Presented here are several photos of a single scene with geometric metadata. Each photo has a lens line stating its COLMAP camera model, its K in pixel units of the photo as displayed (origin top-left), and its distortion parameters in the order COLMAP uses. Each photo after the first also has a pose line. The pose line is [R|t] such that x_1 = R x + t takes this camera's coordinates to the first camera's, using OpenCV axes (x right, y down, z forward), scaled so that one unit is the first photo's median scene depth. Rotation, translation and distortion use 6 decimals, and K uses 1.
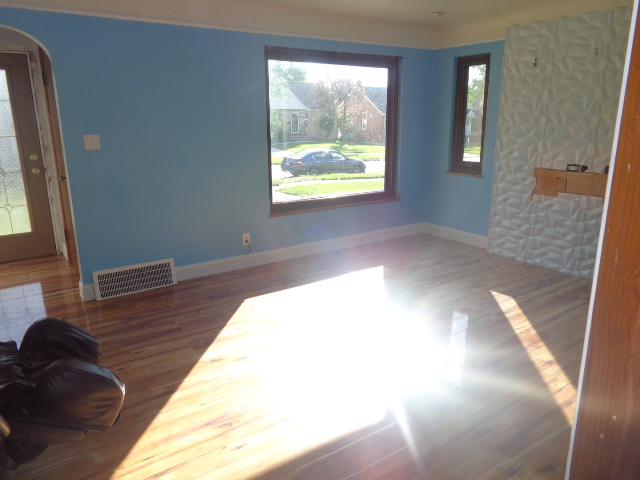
lens RADIAL K [[481.5, 0, 321.8], [0, 481.5, 238.8], [0, 0, 1]] dist [0.005760, 0.007130]
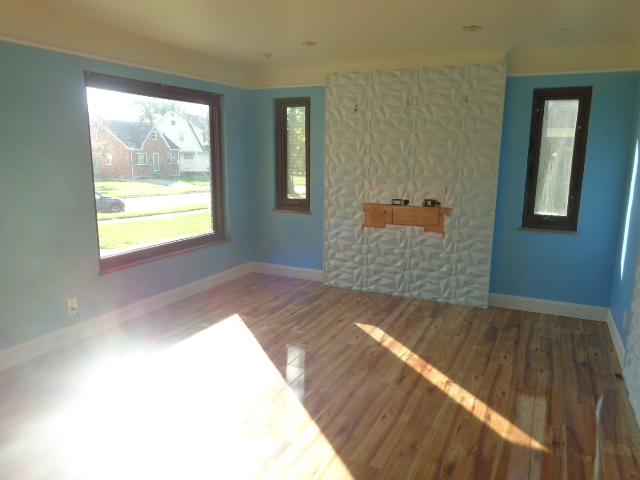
lens RADIAL K [[481.5, 0, 318.9], [0, 481.5, 241.6], [0, 0, 1]] dist [0.005760, 0.007130]
pose [[0.874972, -0.078264, 0.477806, -0.176745], [0.108570, 0.993433, -0.036093, -0.033158], [-0.471844, 0.083455, 0.877724, 0.101006]]
